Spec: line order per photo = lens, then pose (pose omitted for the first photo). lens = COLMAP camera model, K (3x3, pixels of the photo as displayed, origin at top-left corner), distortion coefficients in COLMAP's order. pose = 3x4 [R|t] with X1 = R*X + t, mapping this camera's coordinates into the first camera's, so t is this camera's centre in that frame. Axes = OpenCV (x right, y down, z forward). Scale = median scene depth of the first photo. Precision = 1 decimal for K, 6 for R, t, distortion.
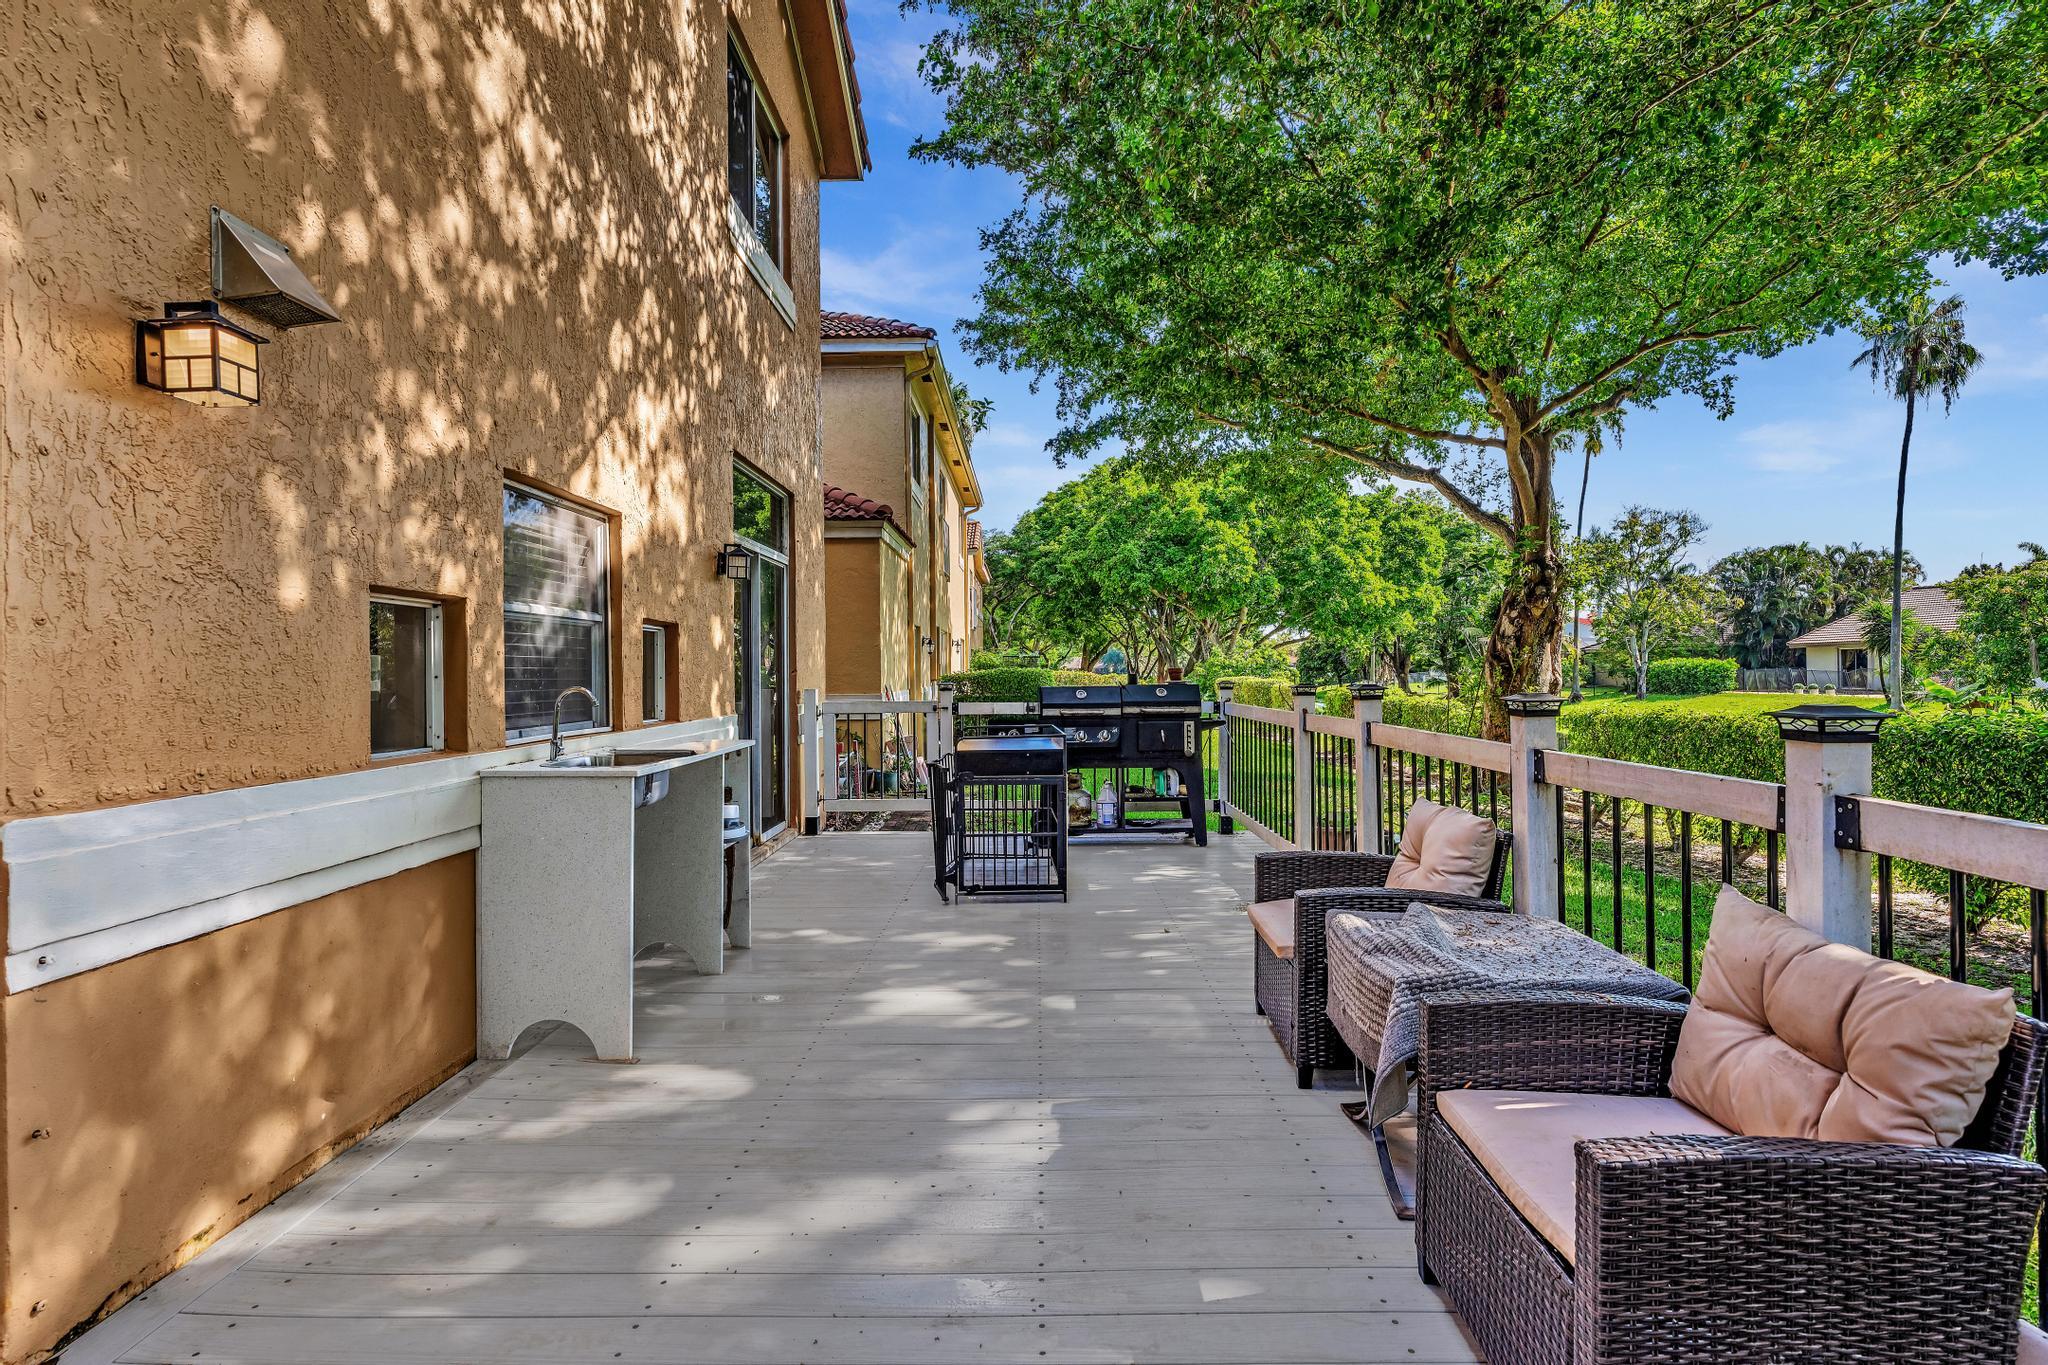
lens RADIAL K [[955.1, 0, 1024.1], [0, 955.1, 675.1], [0, 0, 1]] dist [-0.006655, -0.000577]
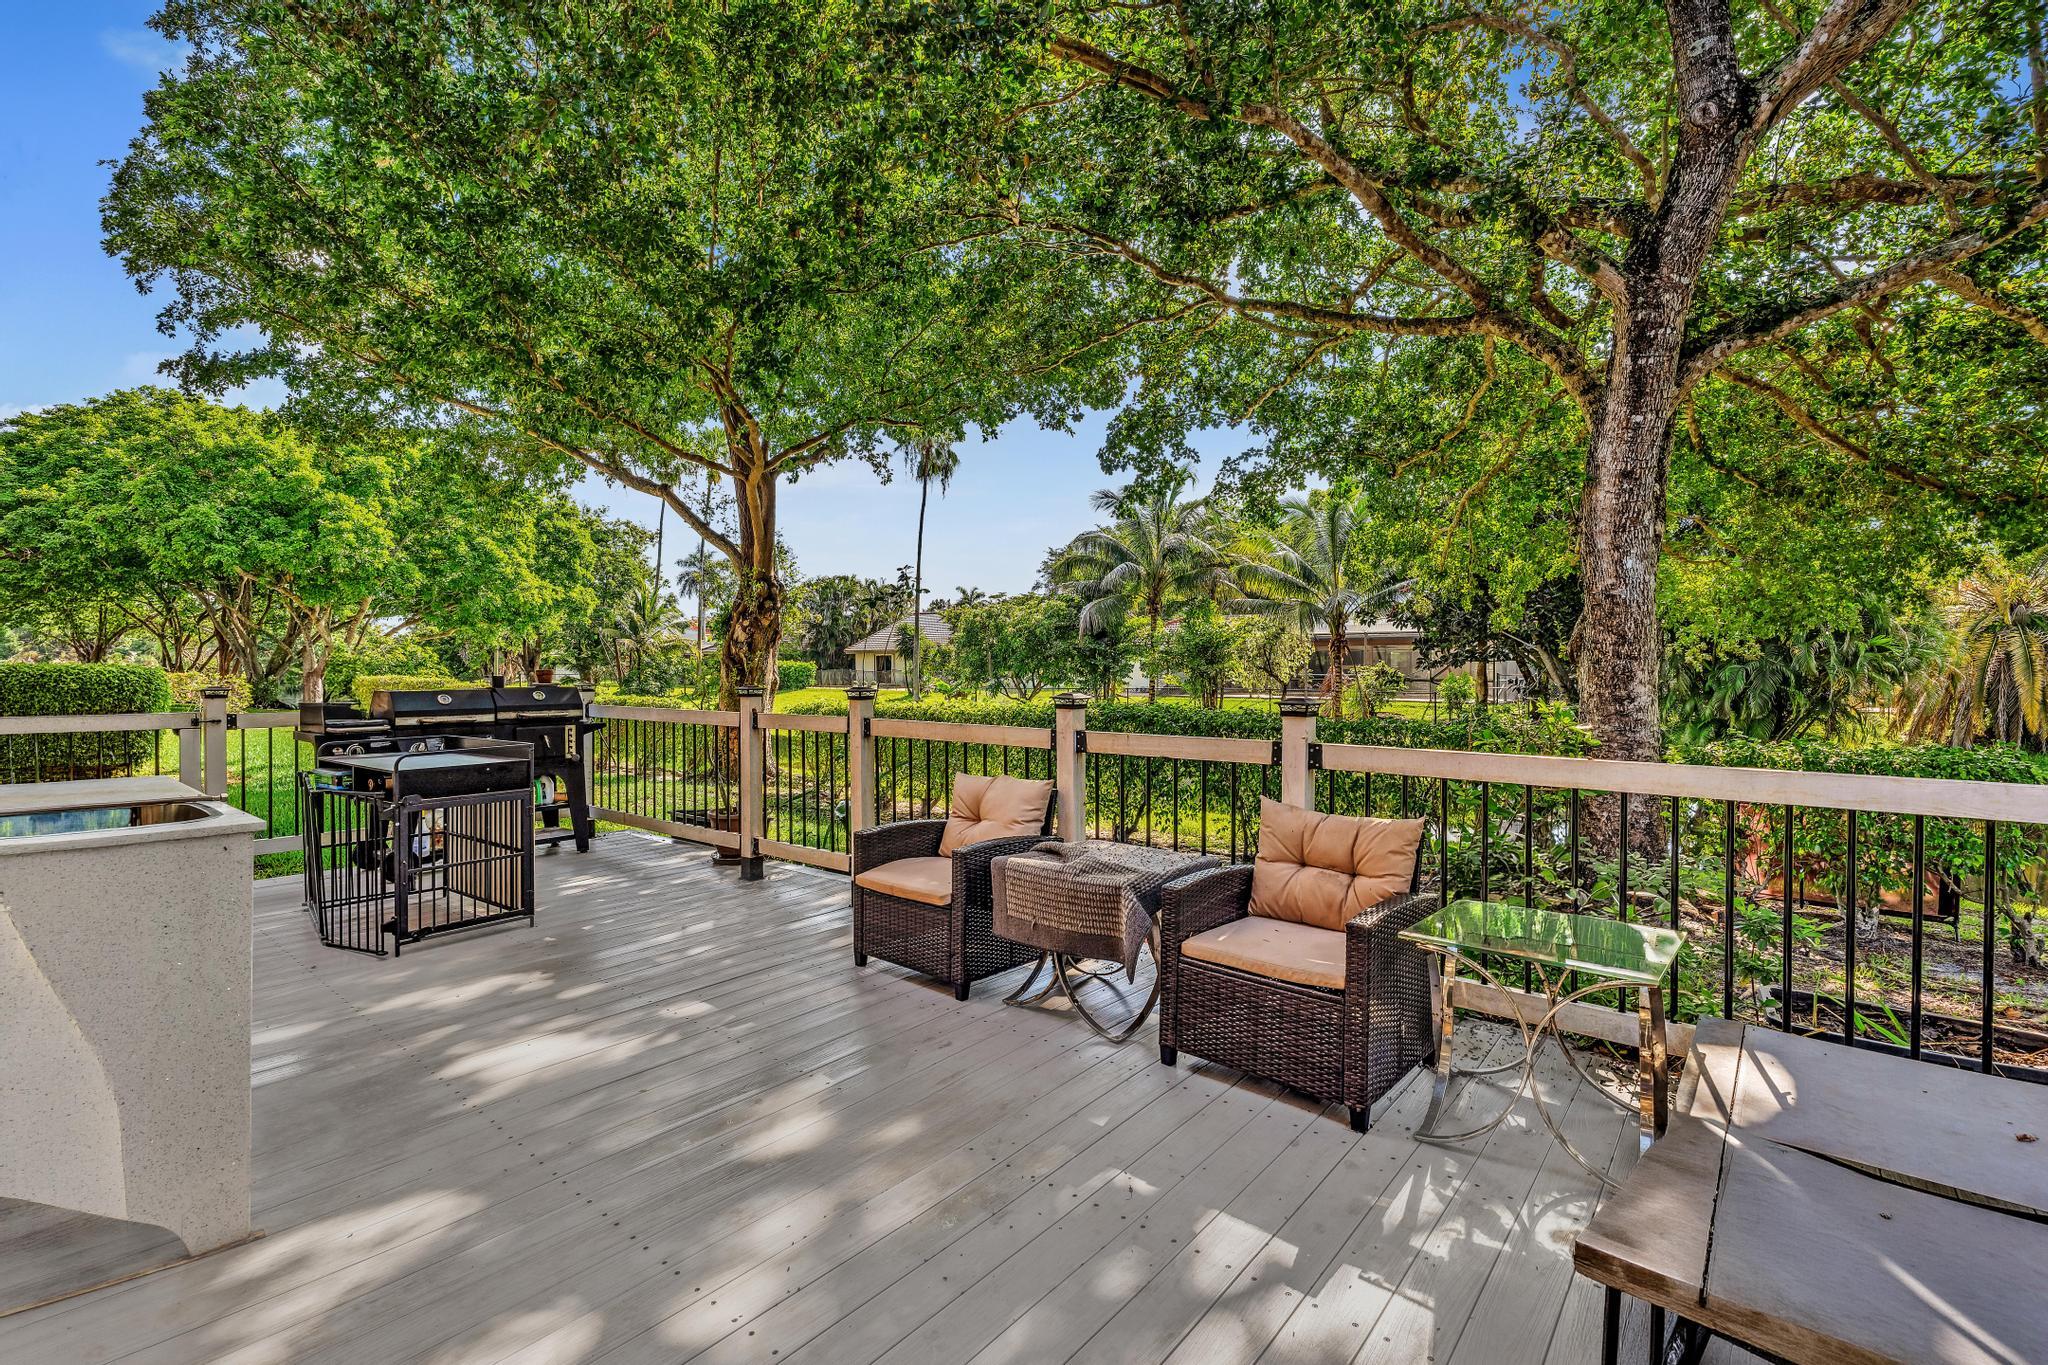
lens RADIAL K [[917.3, 0, 1016.1], [0, 917.3, 673.2], [0, 0, 1]] dist [-0.004429, 0.001853]
pose [[0.632128, 0.001842, 0.774861, -0.047962], [-0.001669, 0.999998, -0.001015, -0.000742], [-0.774862, -0.000652, 0.632130, 0.012489]]
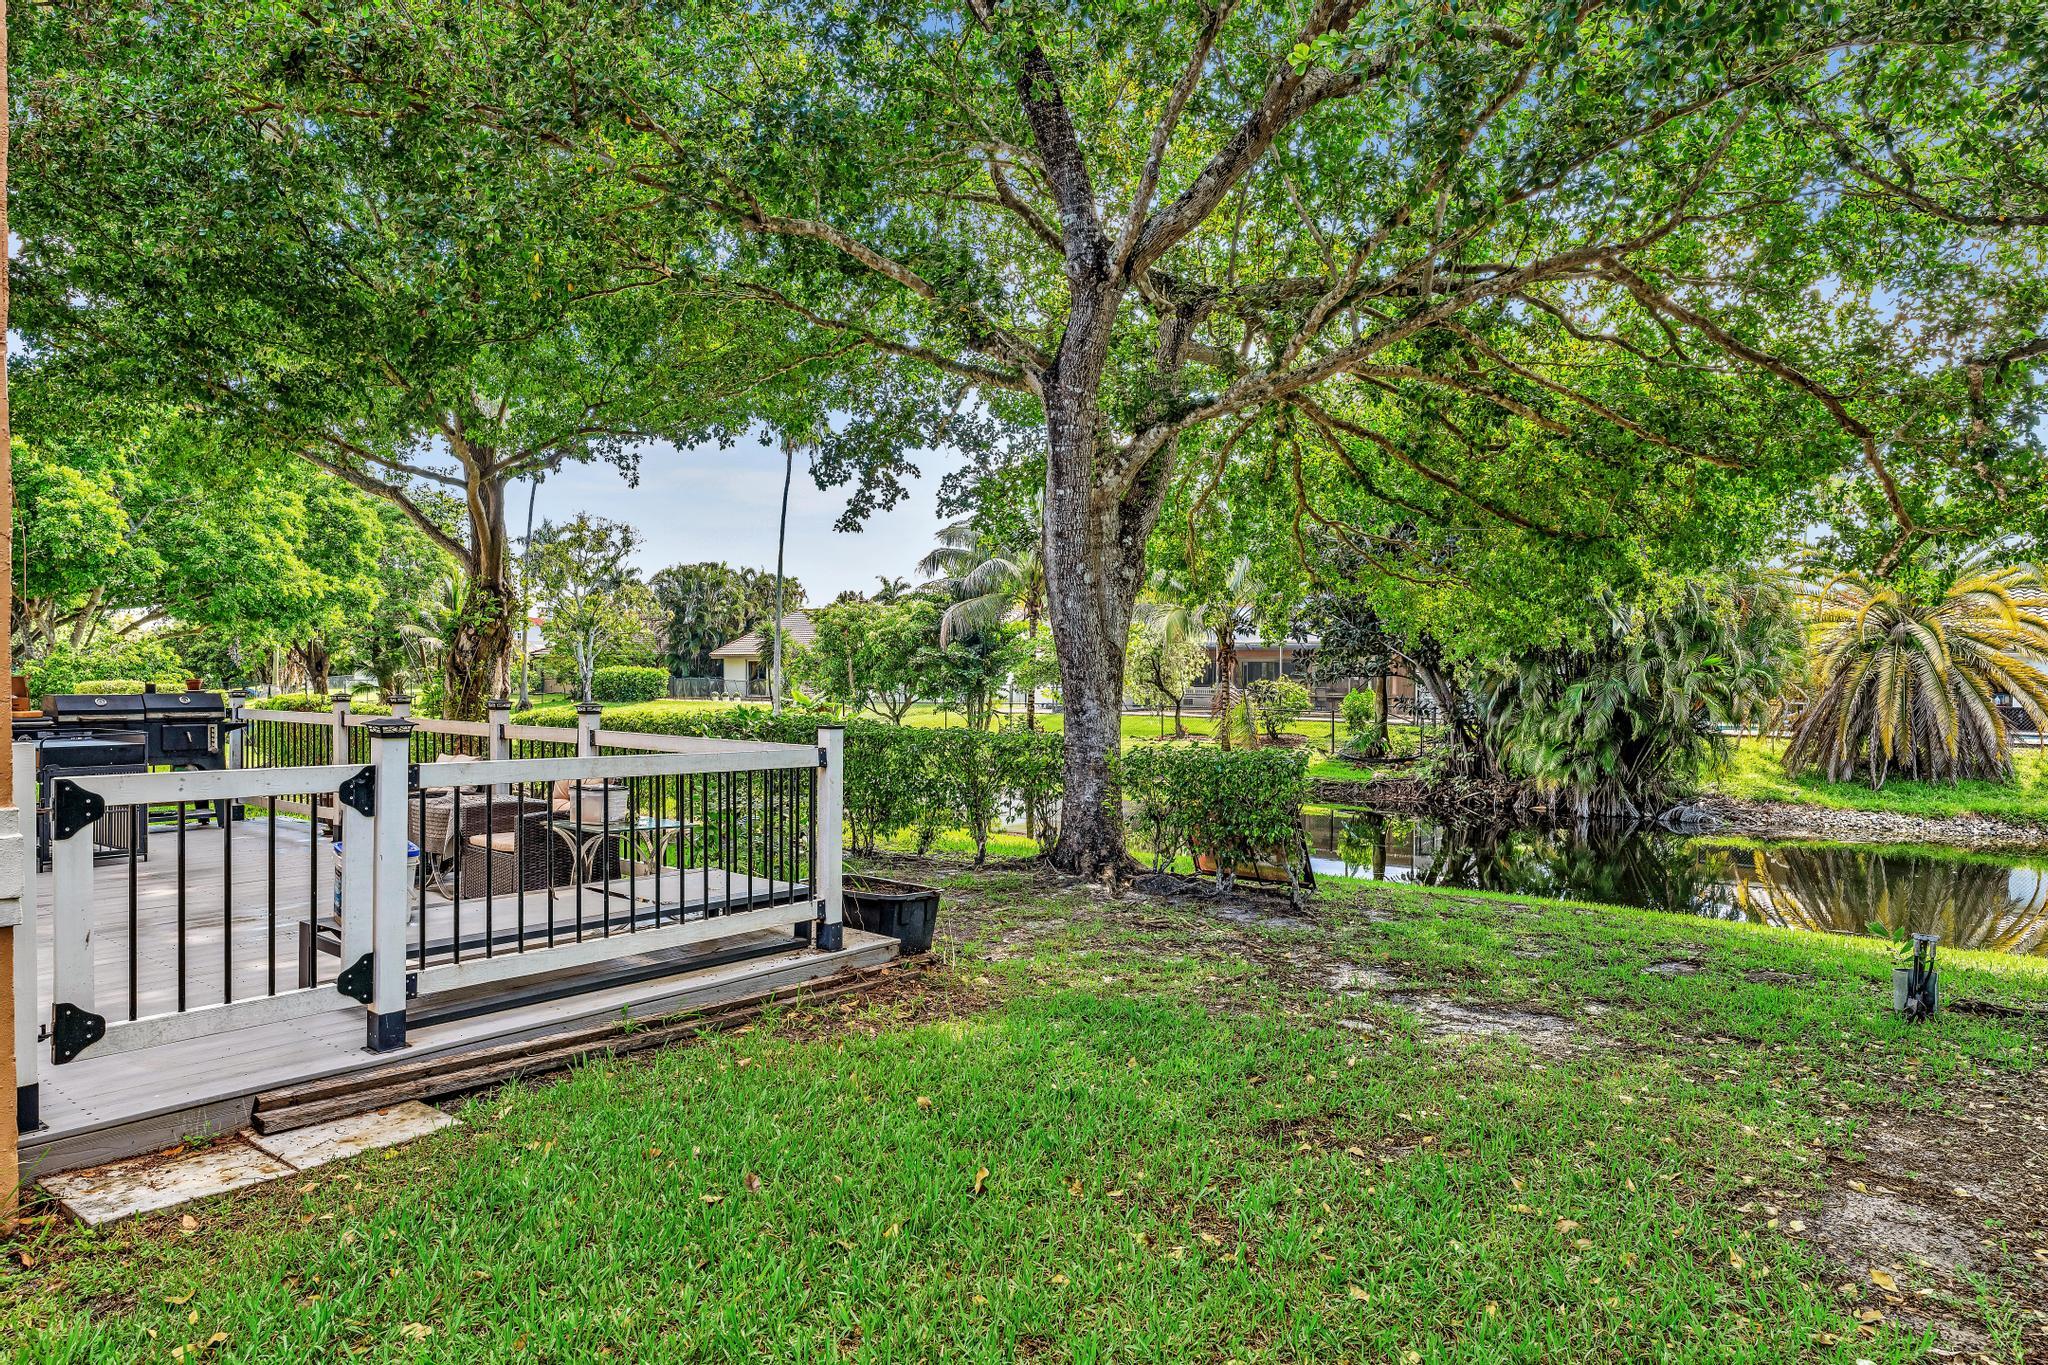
lens RADIAL K [[1184.9, 0, 1015.9], [0, 1184.9, 693.2], [0, 0, 1]] dist [0.002643, 0.000086]
pose [[0.608013, 0.002498, 0.793923, -0.072600], [-0.011859, 0.999912, 0.005936, -0.002083], [-0.793838, -0.013024, 0.607989, -0.128044]]
